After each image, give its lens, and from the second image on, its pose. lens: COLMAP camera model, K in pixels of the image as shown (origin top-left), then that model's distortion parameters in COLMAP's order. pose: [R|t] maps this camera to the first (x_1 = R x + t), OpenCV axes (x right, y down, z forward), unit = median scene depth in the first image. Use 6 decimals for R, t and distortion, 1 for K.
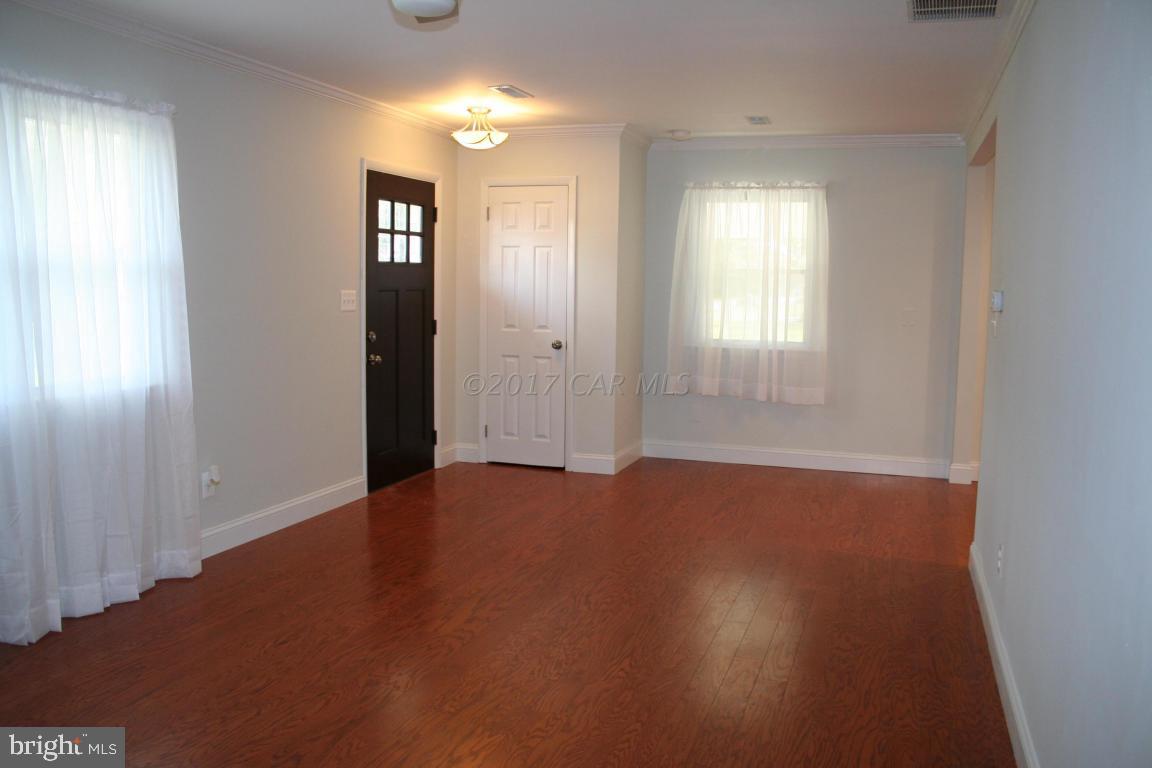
lens RADIAL K [[960.9, 0, 597.6], [0, 960.9, 352.7], [0, 0, 1]] dist [0.002151, 0.001621]
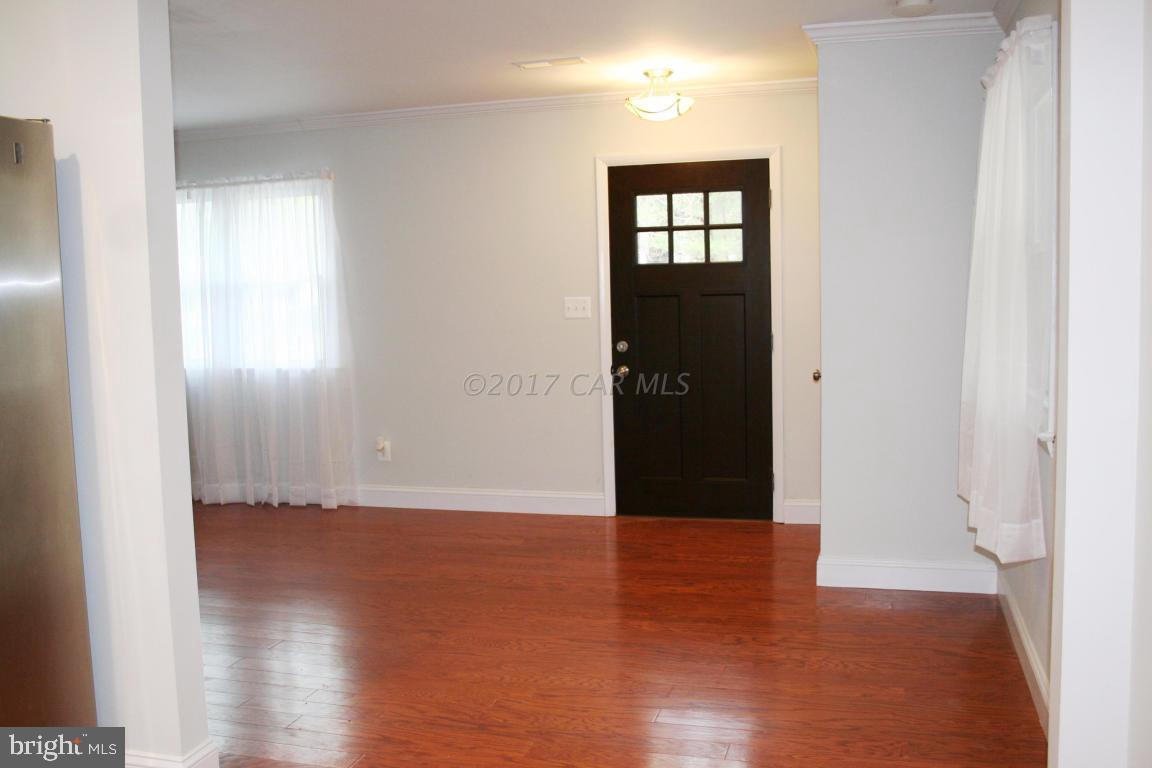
lens RADIAL K [[1129.1, 0, 537.2], [0, 1129.1, 399.4], [0, 0, 1]] dist [-0.147091, 0.194682]
pose [[0.017412, 0.095665, -0.995261, 0.835686], [-0.049140, 0.994291, 0.094712, -0.063862], [0.998640, 0.047258, 0.022014, 0.887000]]
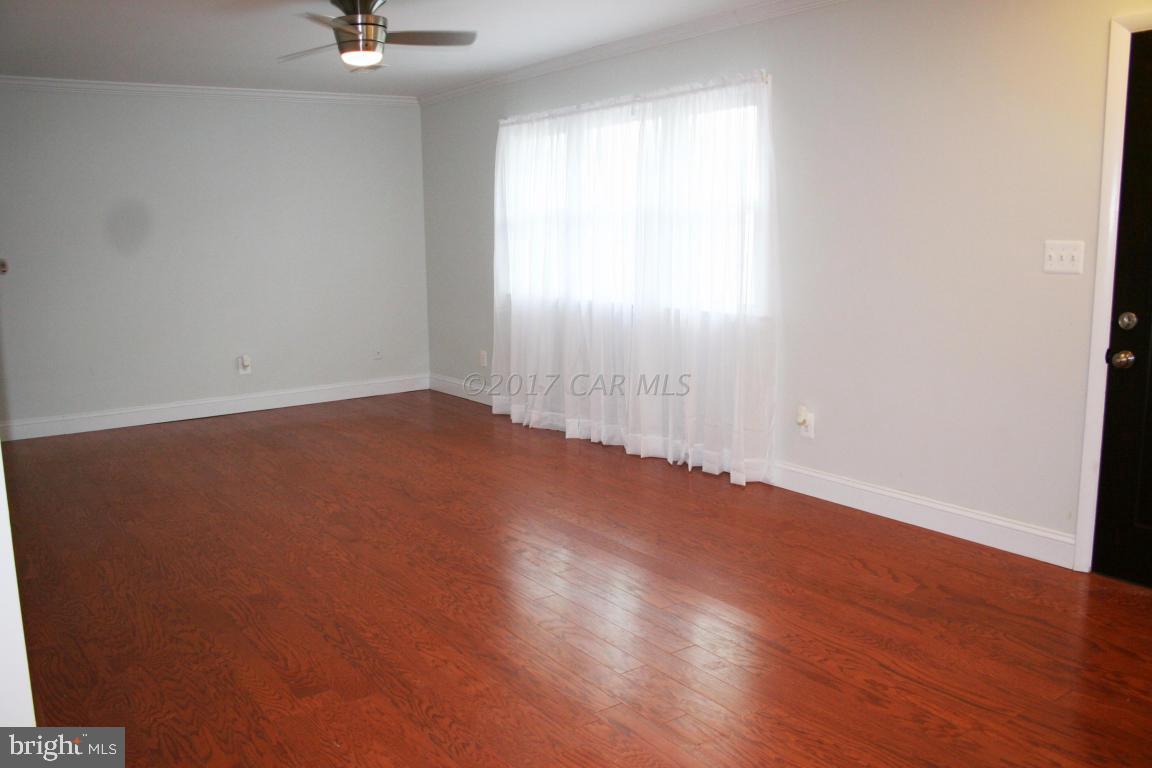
lens RADIAL K [[955.9, 0, 576.0], [0, 955.9, 384.0], [0, 0, 1]] dist [-0.153180, 0.126806]
pose [[-0.594928, 0.121544, -0.794536, 0.418535], [-0.061099, 0.978802, 0.195481, -0.067677], [0.801453, 0.164842, -0.574891, 1.047814]]
